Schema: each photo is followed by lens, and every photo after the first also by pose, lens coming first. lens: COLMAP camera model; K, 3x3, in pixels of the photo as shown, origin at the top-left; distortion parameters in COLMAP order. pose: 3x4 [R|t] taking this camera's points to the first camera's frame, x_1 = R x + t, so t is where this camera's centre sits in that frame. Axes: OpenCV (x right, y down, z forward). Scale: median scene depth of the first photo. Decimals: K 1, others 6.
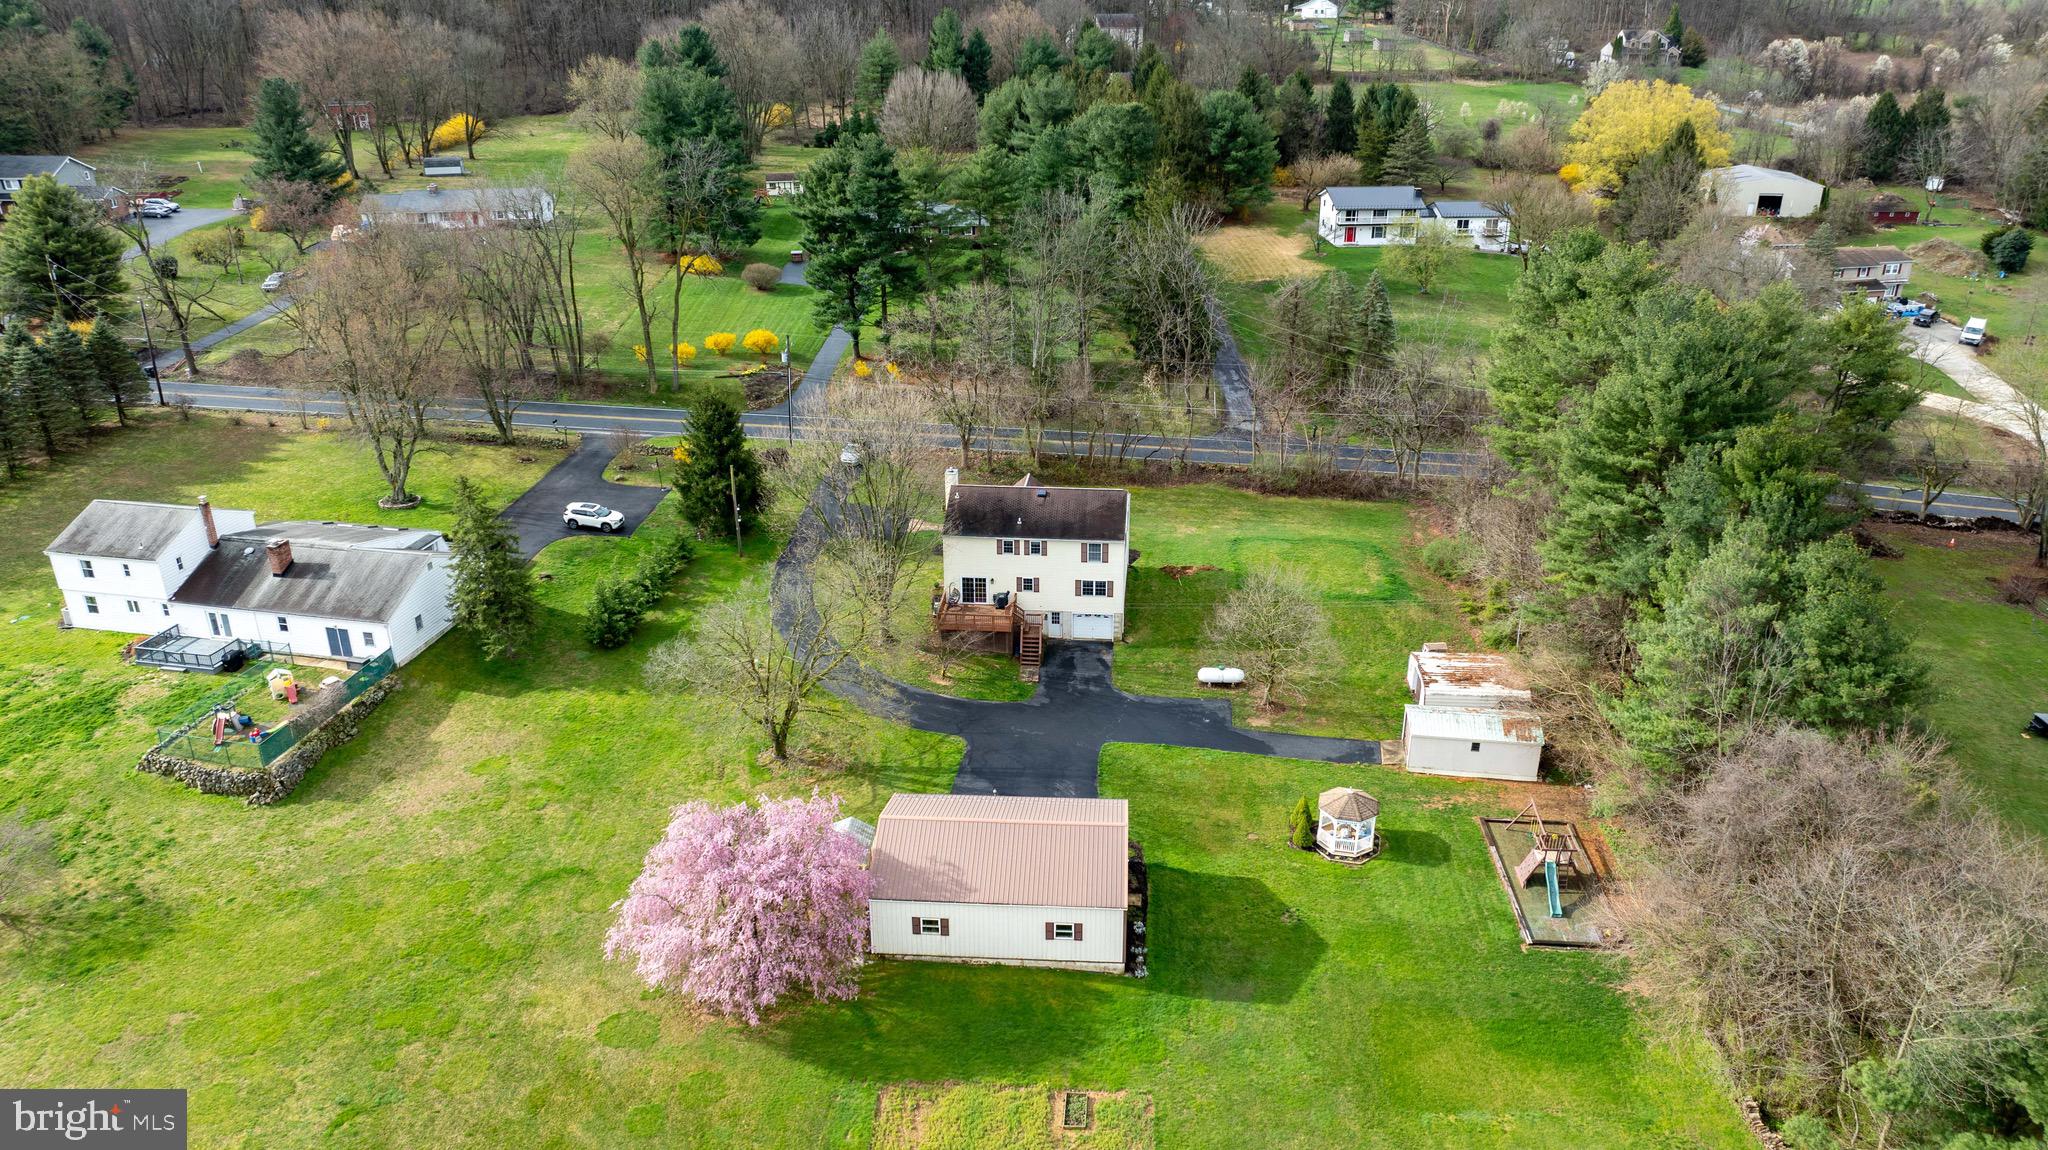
lens RADIAL K [[1451.3, 0, 1030.6], [0, 1451.3, 565.0], [0, 0, 1]] dist [-0.021689, -0.000322]
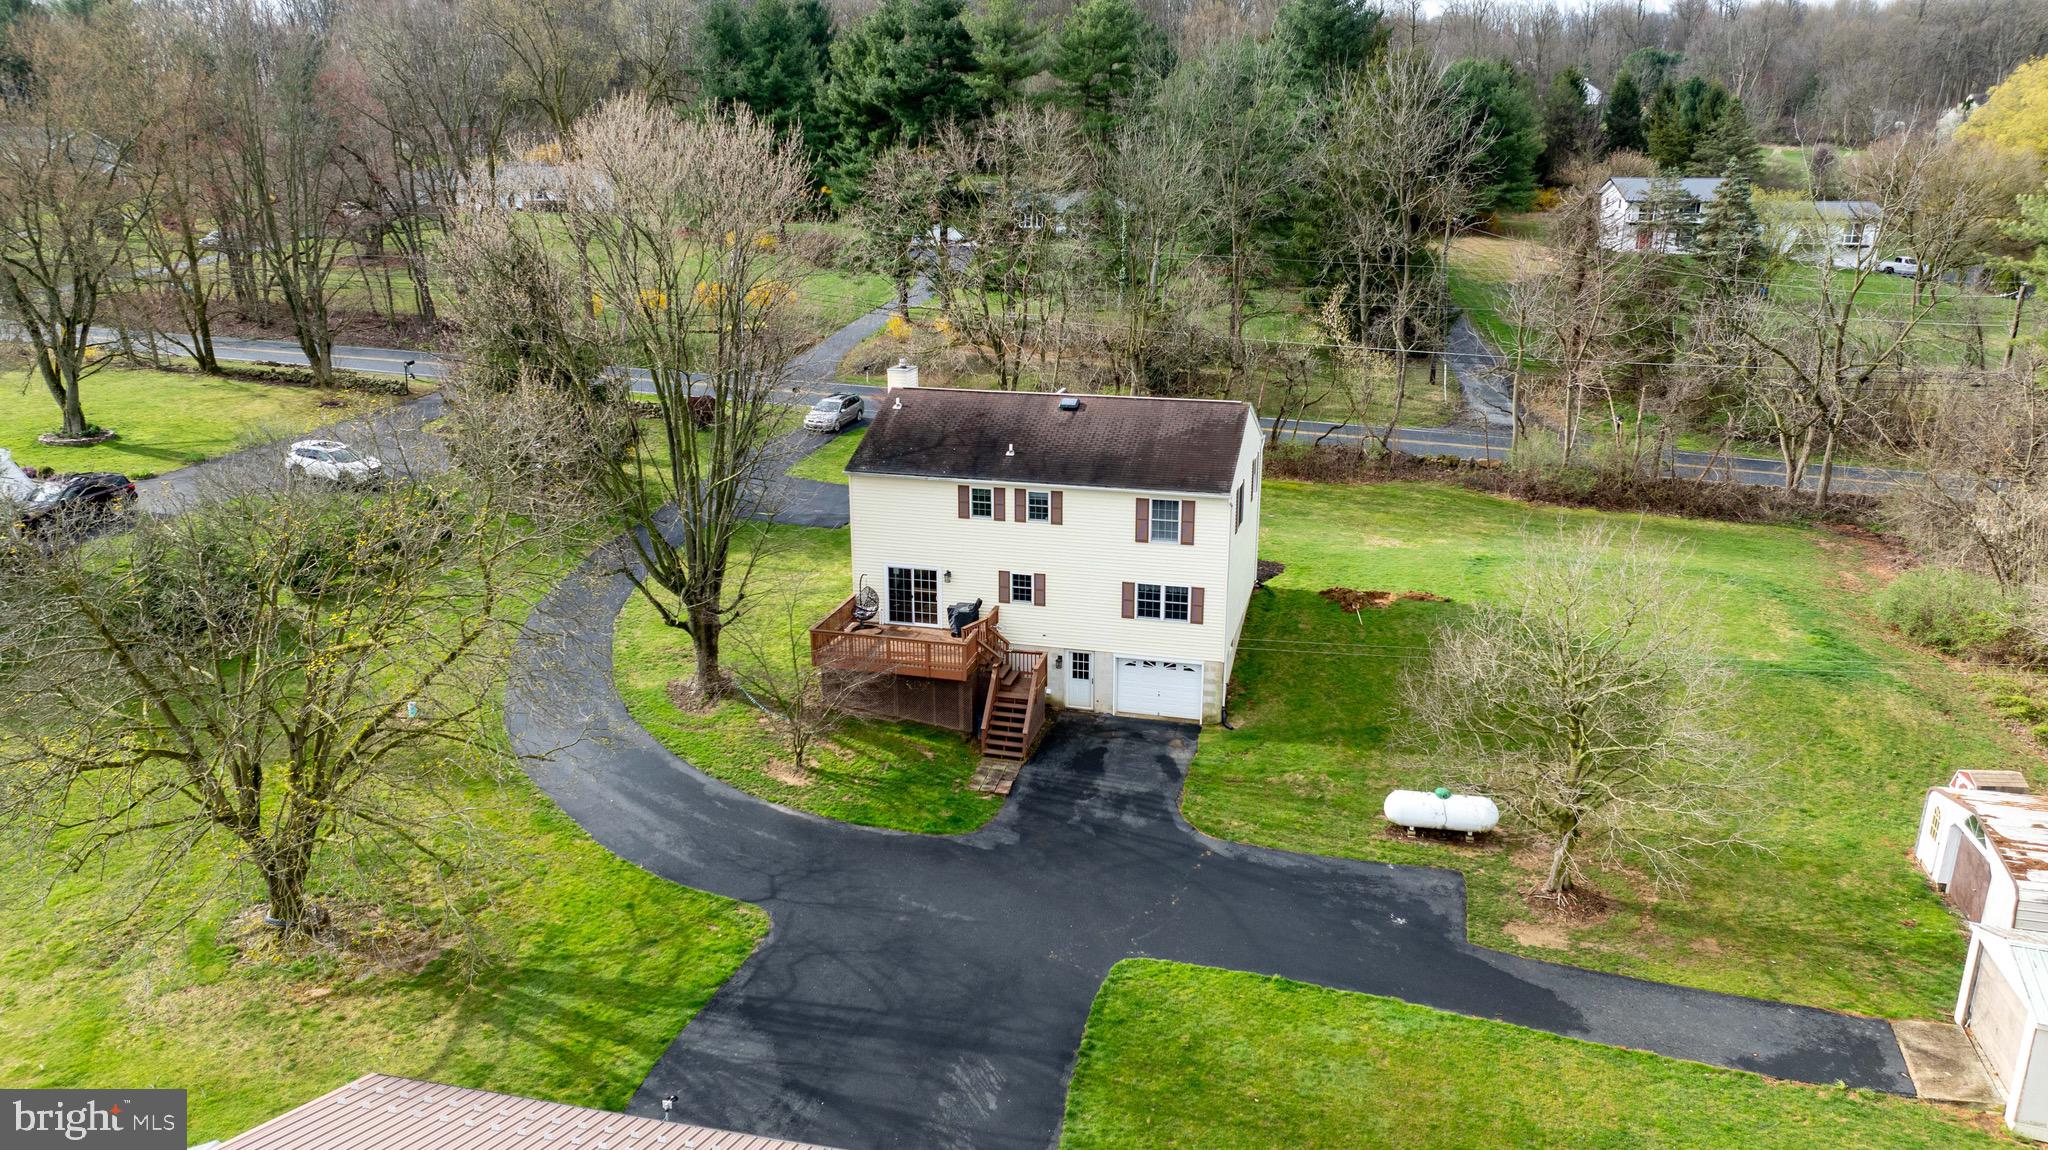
lens RADIAL K [[1451.3, 0, 1030.6], [0, 1451.3, 565.0], [0, 0, 1]] dist [-0.021689, -0.000322]
pose [[0.987403, 0.050620, -0.149909, 0.070617], [-0.066308, 0.992616, -0.101571, 0.053547], [0.143660, 0.110232, 0.983469, 0.543014]]
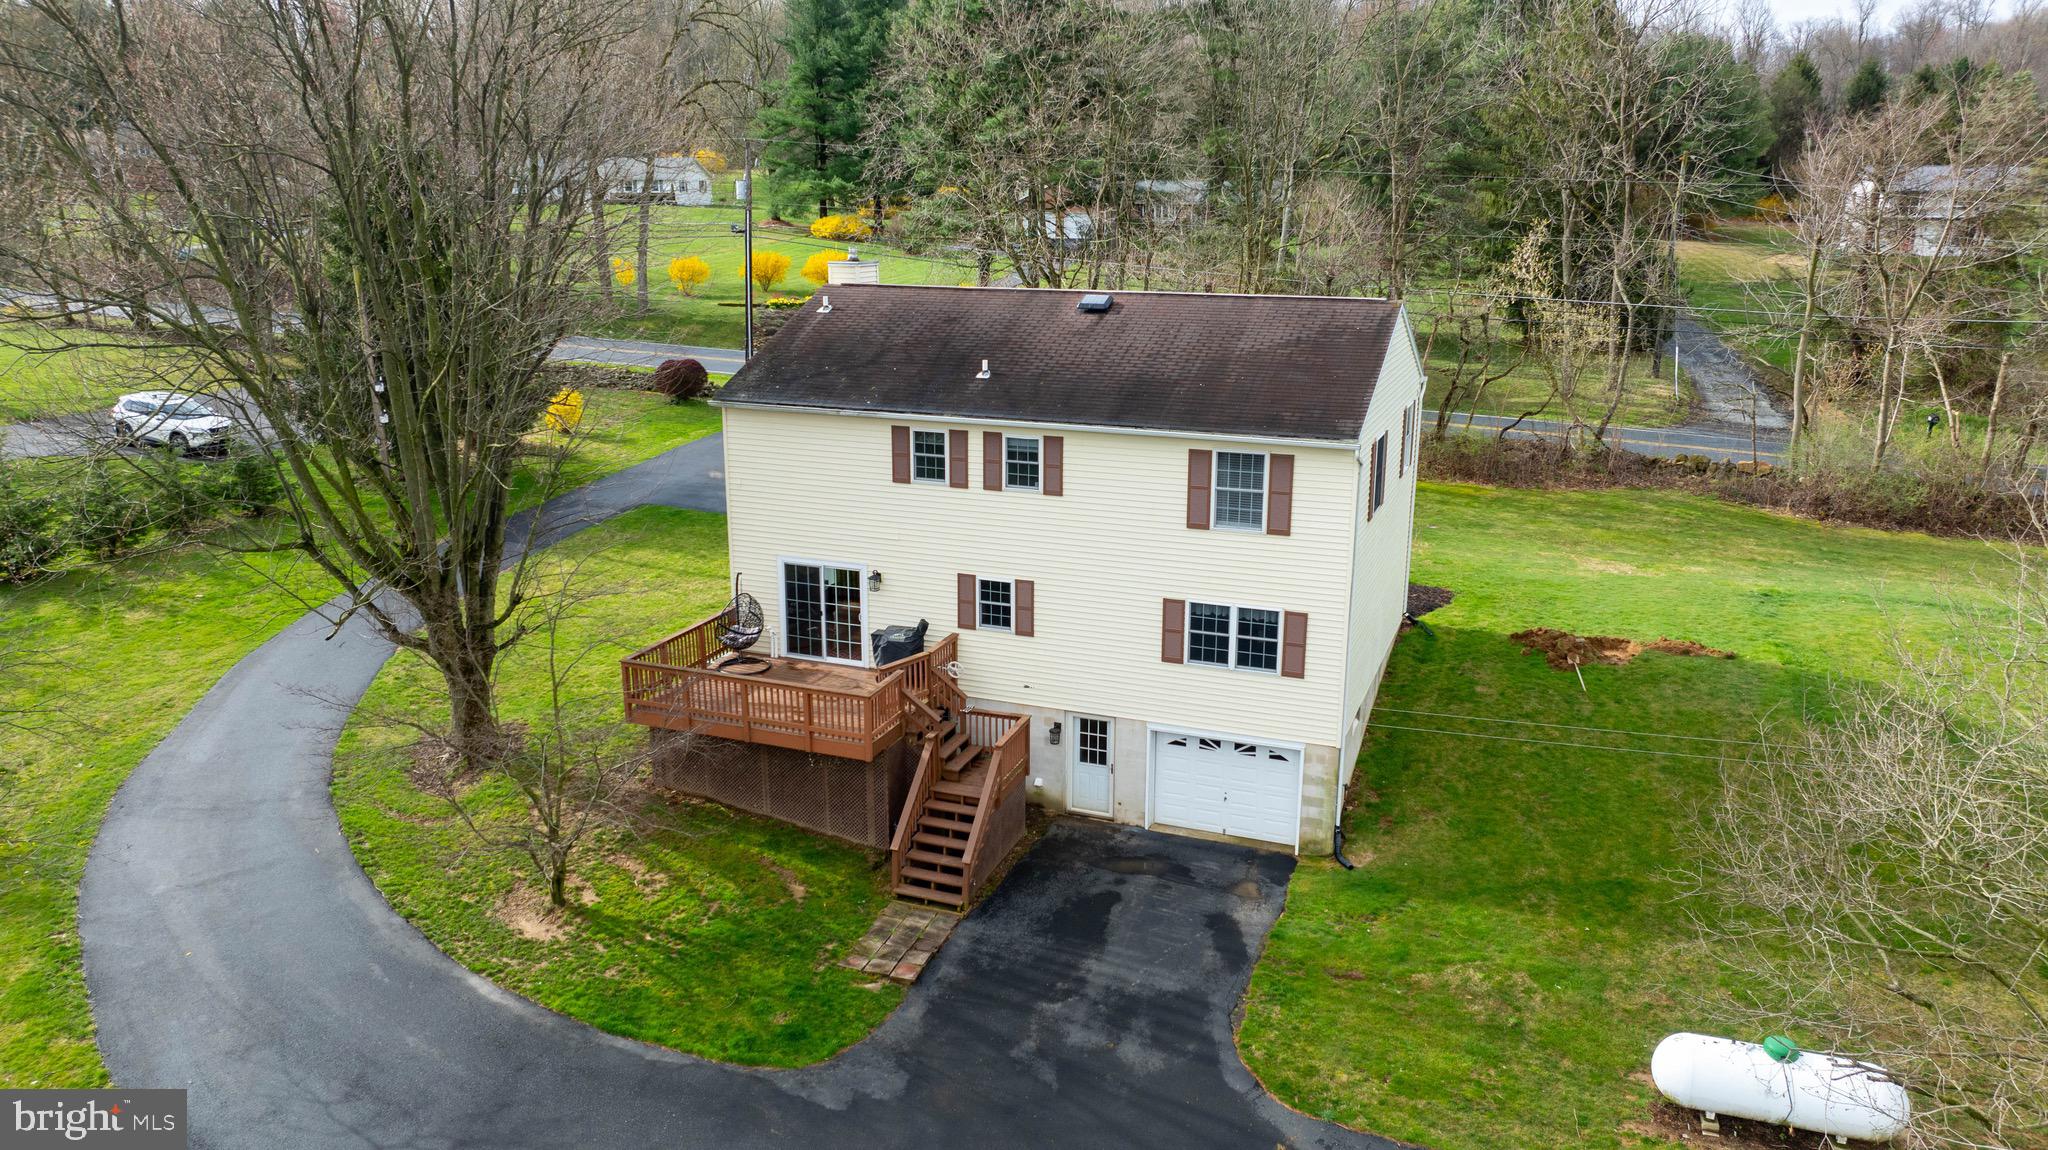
lens RADIAL K [[1451.3, 0, 1030.6], [0, 1451.3, 565.0], [0, 0, 1]] dist [-0.021689, -0.000322]
pose [[0.963401, 0.077431, -0.256636, 0.074332], [-0.112781, 0.985598, -0.126004, 0.040061], [0.243183, 0.150336, 0.958259, 0.741265]]
